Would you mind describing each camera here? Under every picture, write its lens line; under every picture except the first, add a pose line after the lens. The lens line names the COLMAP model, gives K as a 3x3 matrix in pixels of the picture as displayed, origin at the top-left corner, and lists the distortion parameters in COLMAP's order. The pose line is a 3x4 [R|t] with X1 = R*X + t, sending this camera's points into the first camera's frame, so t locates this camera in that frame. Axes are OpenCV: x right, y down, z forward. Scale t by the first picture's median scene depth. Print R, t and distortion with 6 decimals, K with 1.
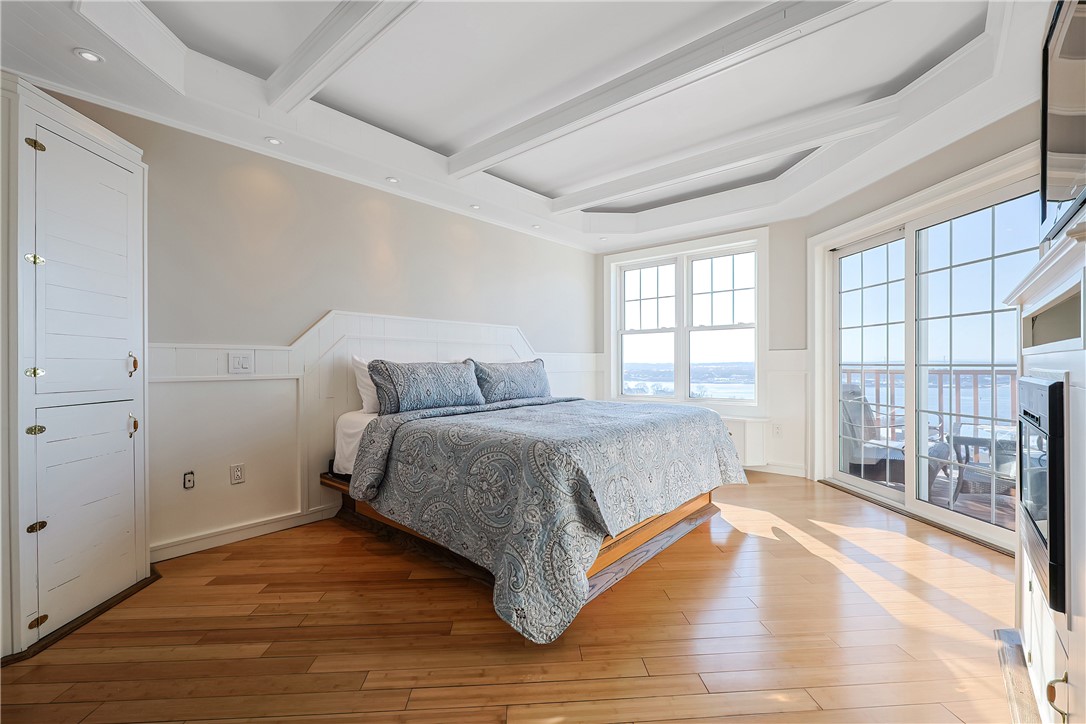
lens RADIAL K [[461.7, 0, 544.6], [0, 461.7, 370.8], [0, 0, 1]] dist [-0.002554, 0.000328]
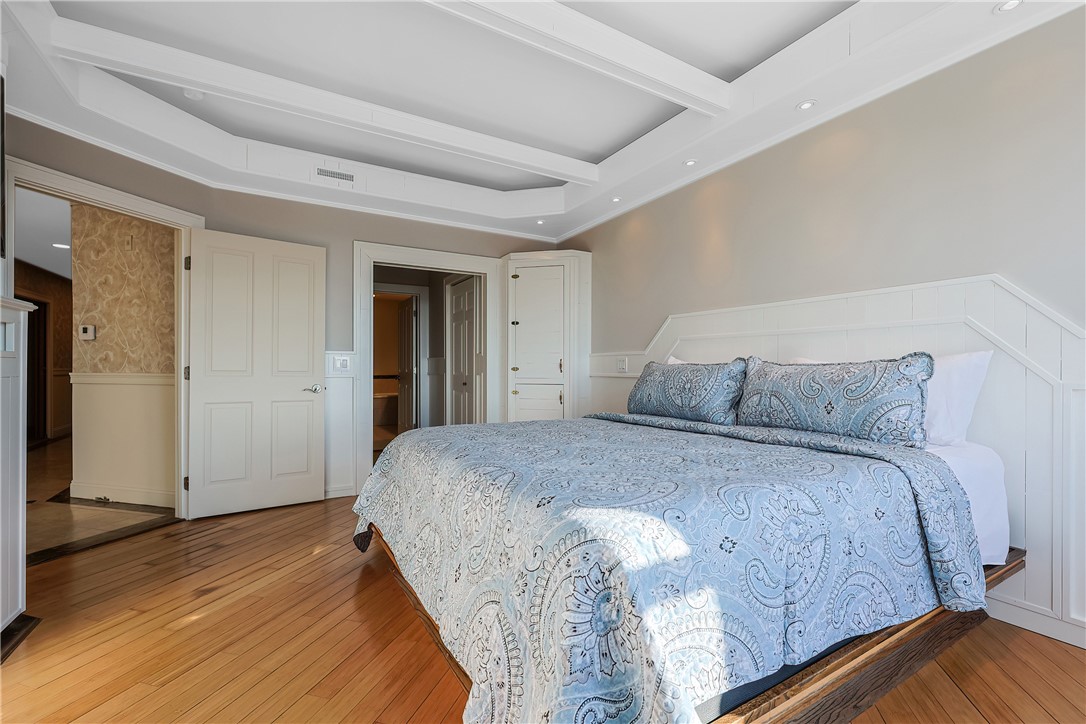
lens RADIAL K [[461.7, 0, 546.9], [0, 461.7, 359.8], [0, 0, 1]] dist [-0.002554, 0.000328]
pose [[-0.308183, -0.006551, -0.951305, 0.644623], [-0.006491, 0.999967, -0.004783, -0.019463], [0.951305, 0.004701, -0.308216, 1.042088]]
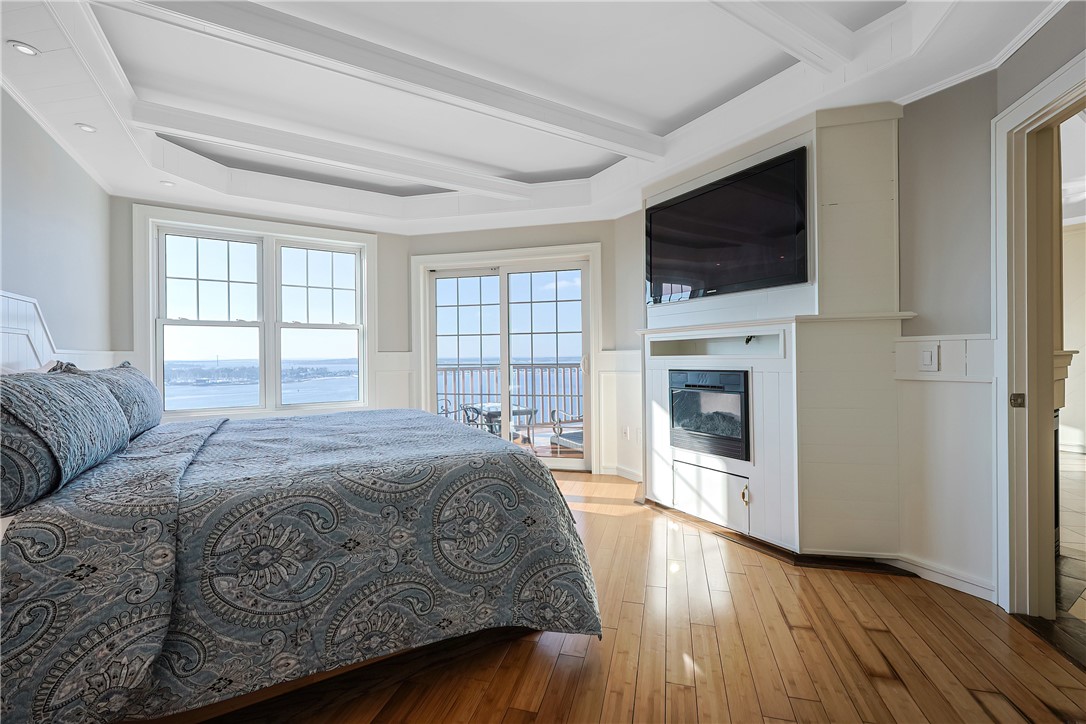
lens RADIAL K [[461.7, 0, 553.2], [0, 461.7, 357.6], [0, 0, 1]] dist [-0.002554, 0.000328]
pose [[0.302595, 0.000980, 0.953119, -0.527773], [0.022806, 0.999706, -0.008269, -0.017854], [-0.952846, 0.024239, 0.302483, 0.396489]]
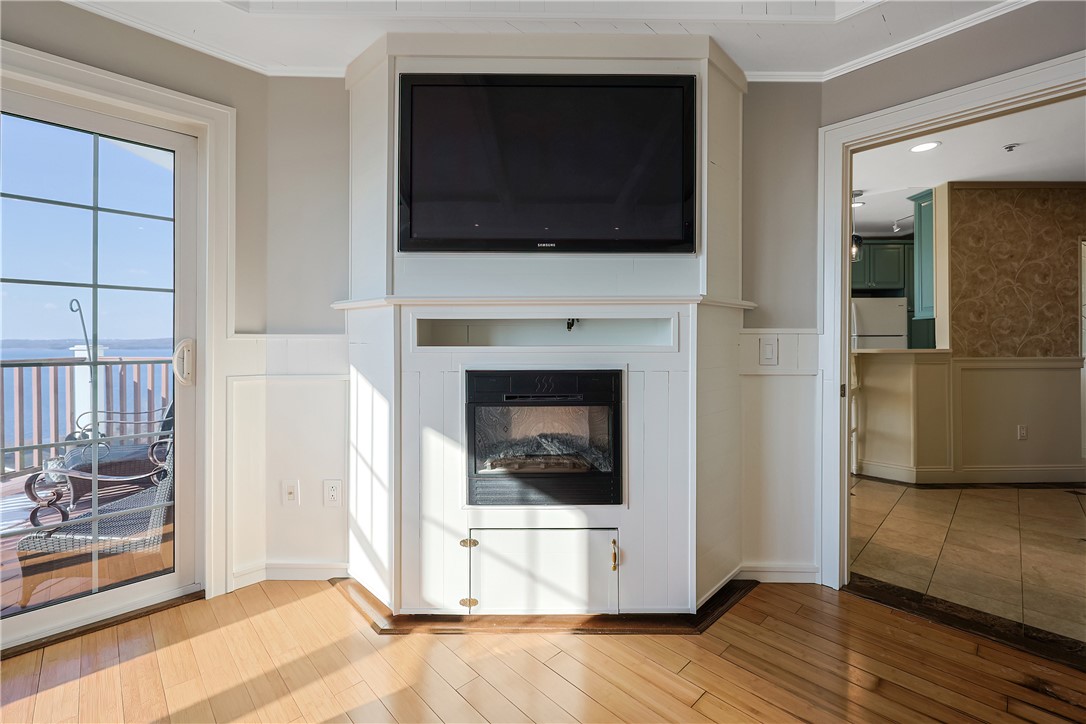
lens RADIAL K [[461.7, 0, 533.3], [0, 461.7, 343.6], [0, 0, 1]] dist [-0.002554, 0.000328]
pose [[-0.652982, 0.006721, 0.757344, 0.014481], [0.012767, 0.999916, 0.002134, -0.026953], [-0.757266, 0.011063, -0.653013, 0.761949]]
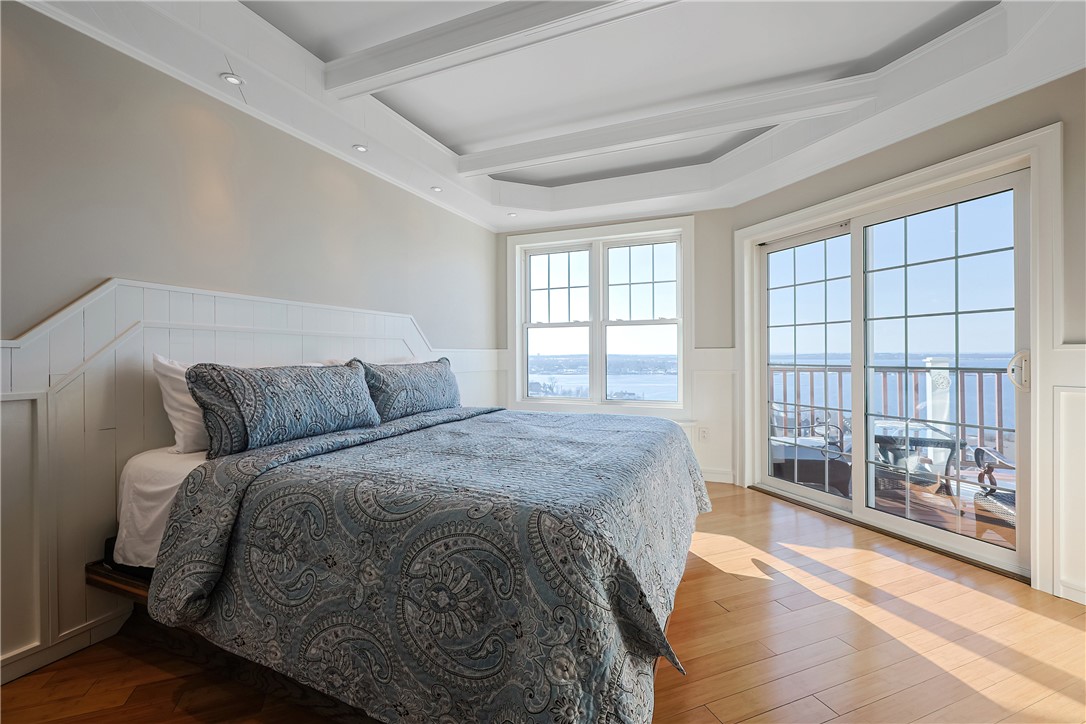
lens RADIAL K [[461.7, 0, 542.2], [0, 461.7, 358.7], [0, 0, 1]] dist [-0.002554, 0.000328]
pose [[0.953376, -0.000955, 0.301785, -0.115731], [0.003842, 0.999952, -0.008973, -0.021692], [-0.301762, 0.009714, 0.953334, 0.273597]]
